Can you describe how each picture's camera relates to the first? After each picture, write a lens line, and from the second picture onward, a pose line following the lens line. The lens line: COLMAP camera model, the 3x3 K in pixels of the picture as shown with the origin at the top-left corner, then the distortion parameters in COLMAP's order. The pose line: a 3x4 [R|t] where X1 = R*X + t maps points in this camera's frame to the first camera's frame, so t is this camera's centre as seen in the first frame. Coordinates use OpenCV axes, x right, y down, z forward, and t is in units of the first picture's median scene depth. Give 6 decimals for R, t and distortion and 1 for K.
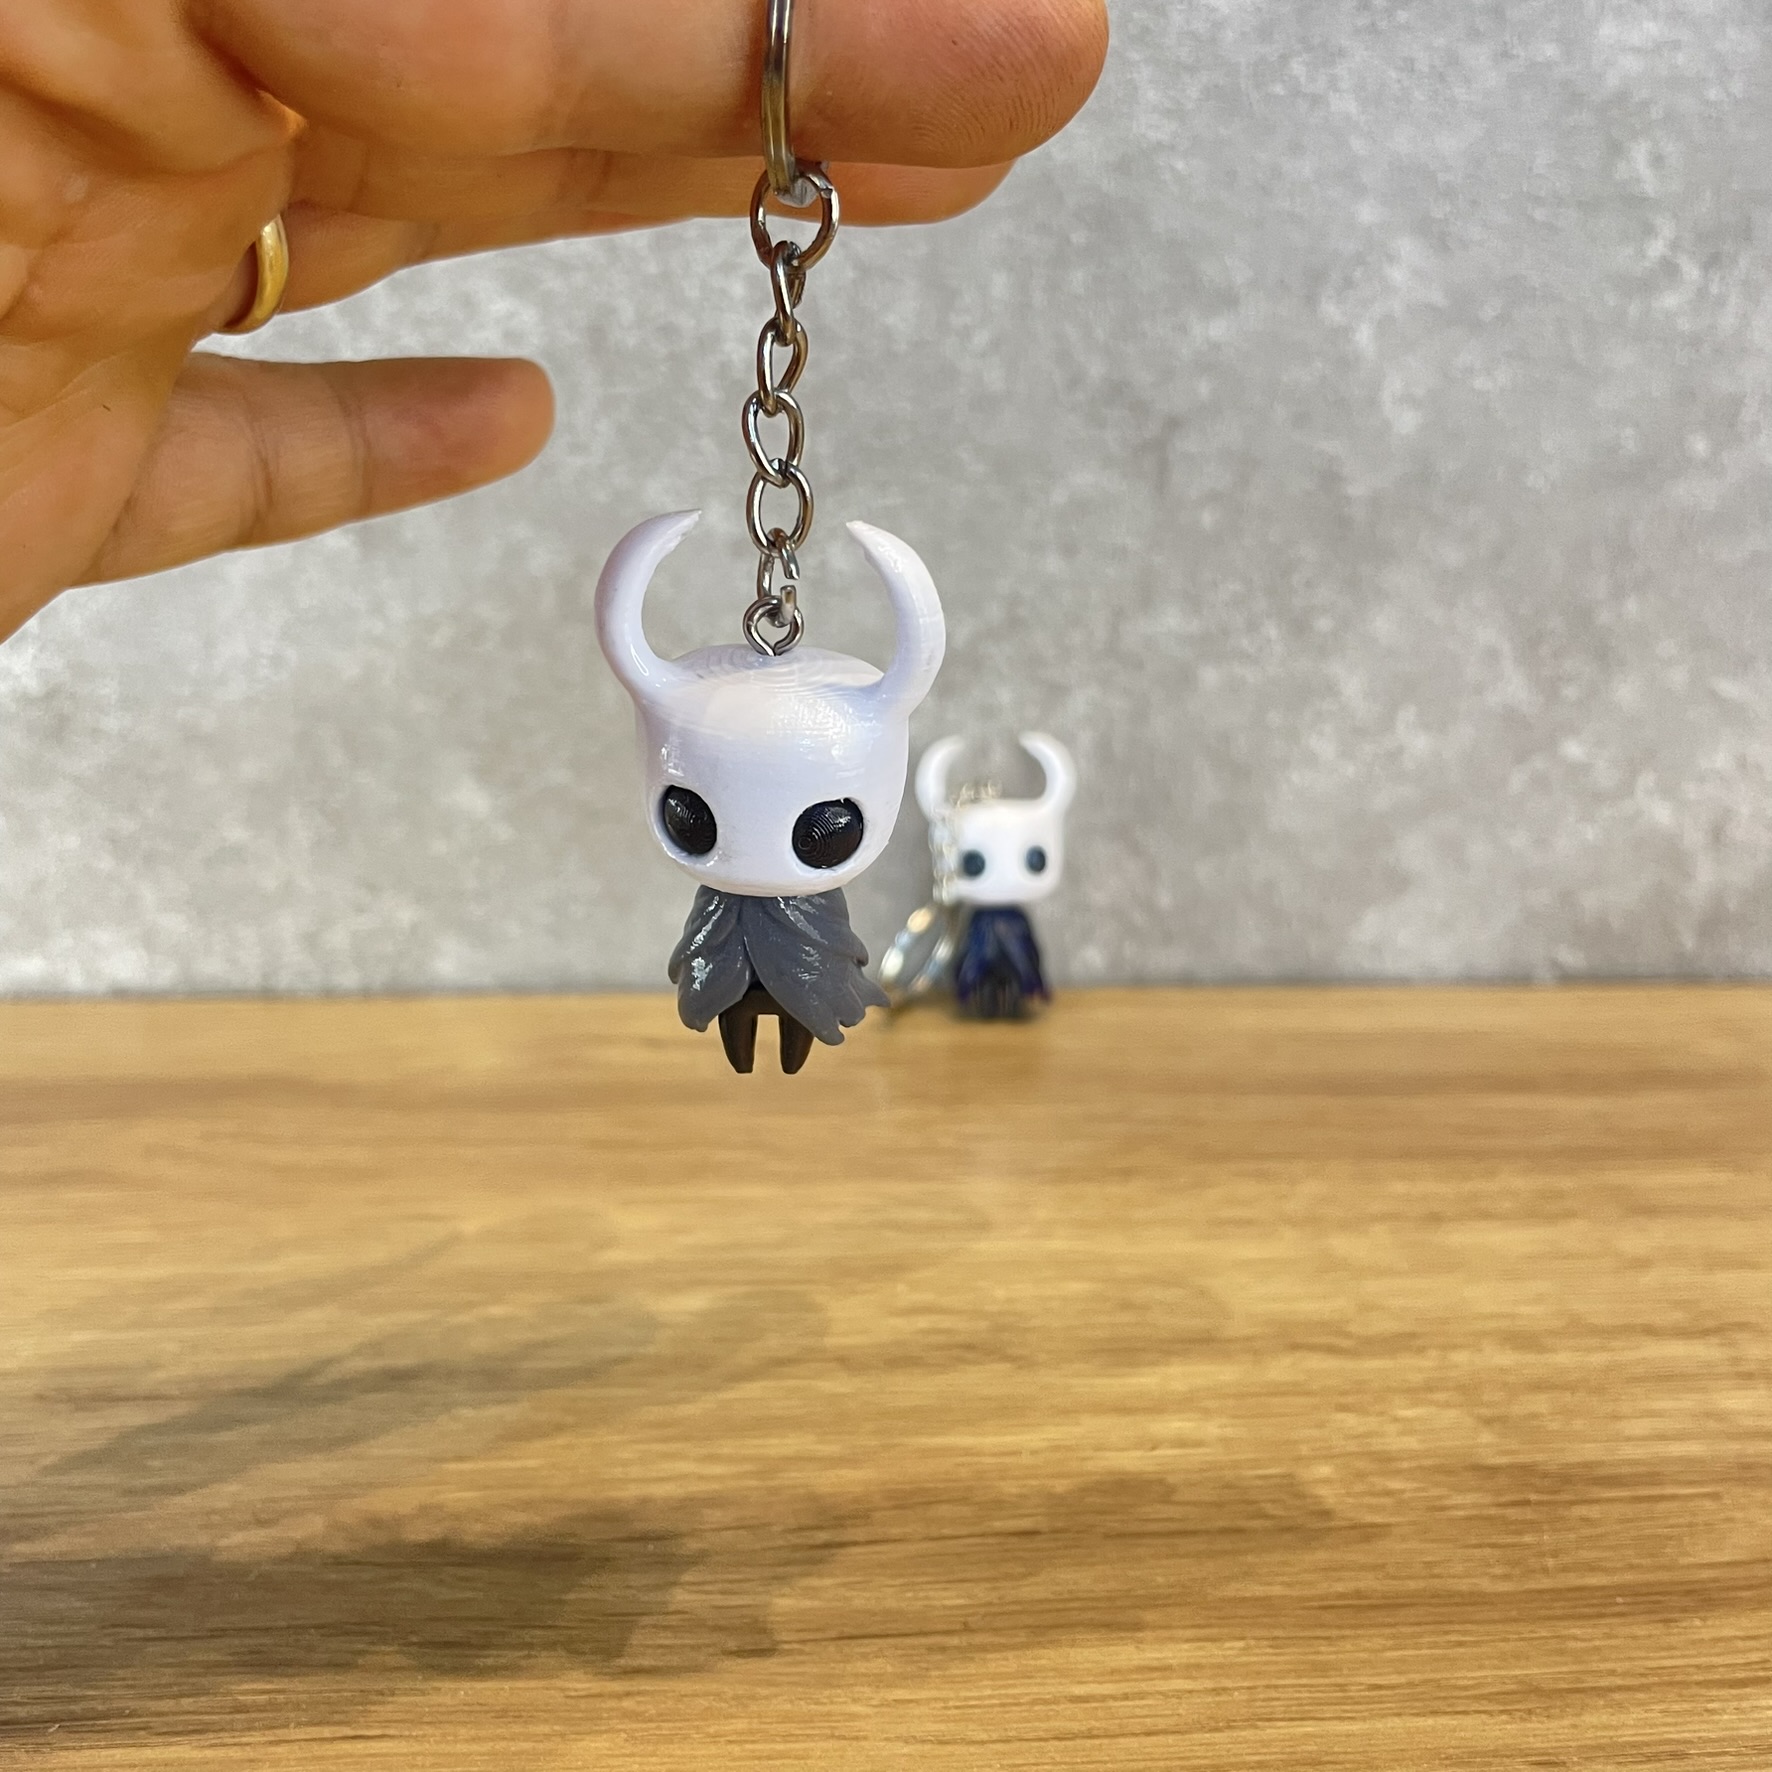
lens RADIAL K [[1825.0, 0, 885.3], [0, 1825.0, 892.7], [0, 0, 1]] dist [0.056874, -0.111109]
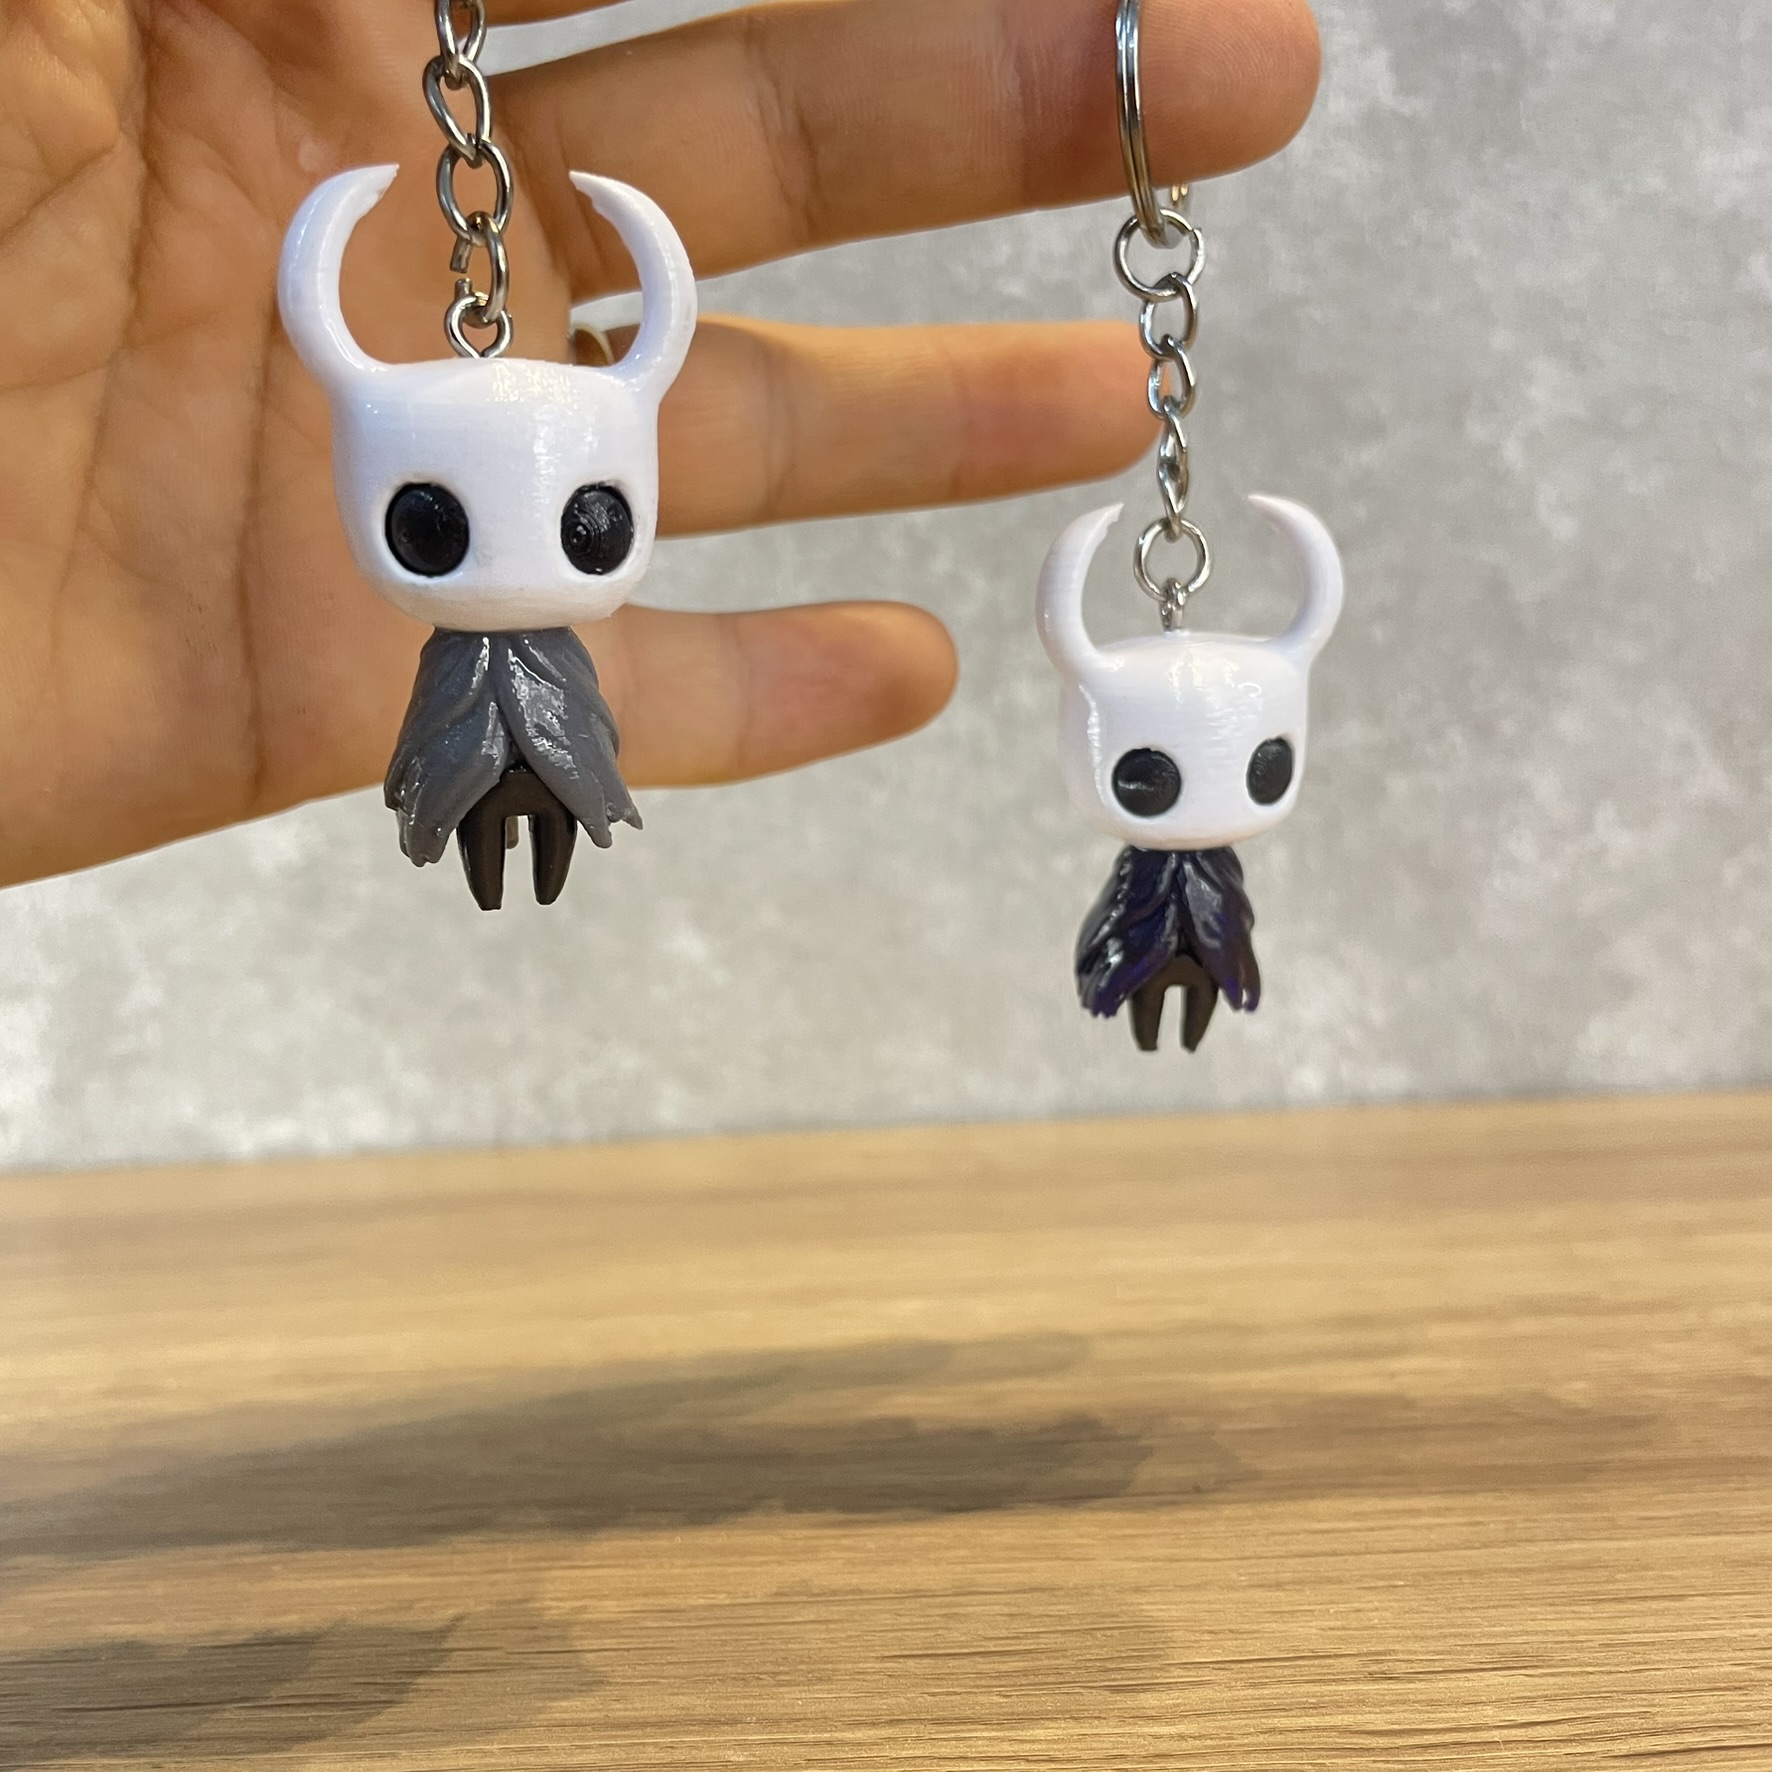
lens RADIAL K [[1827.4, 0, 896.4], [0, 1827.4, 904.3], [0, 0, 1]] dist [0.053797, -0.105477]
pose [[0.991677, -0.068453, -0.109043, 0.007951], [0.041936, 0.972496, -0.229114, 0.180083], [0.121727, 0.222634, 0.967273, -0.004924]]
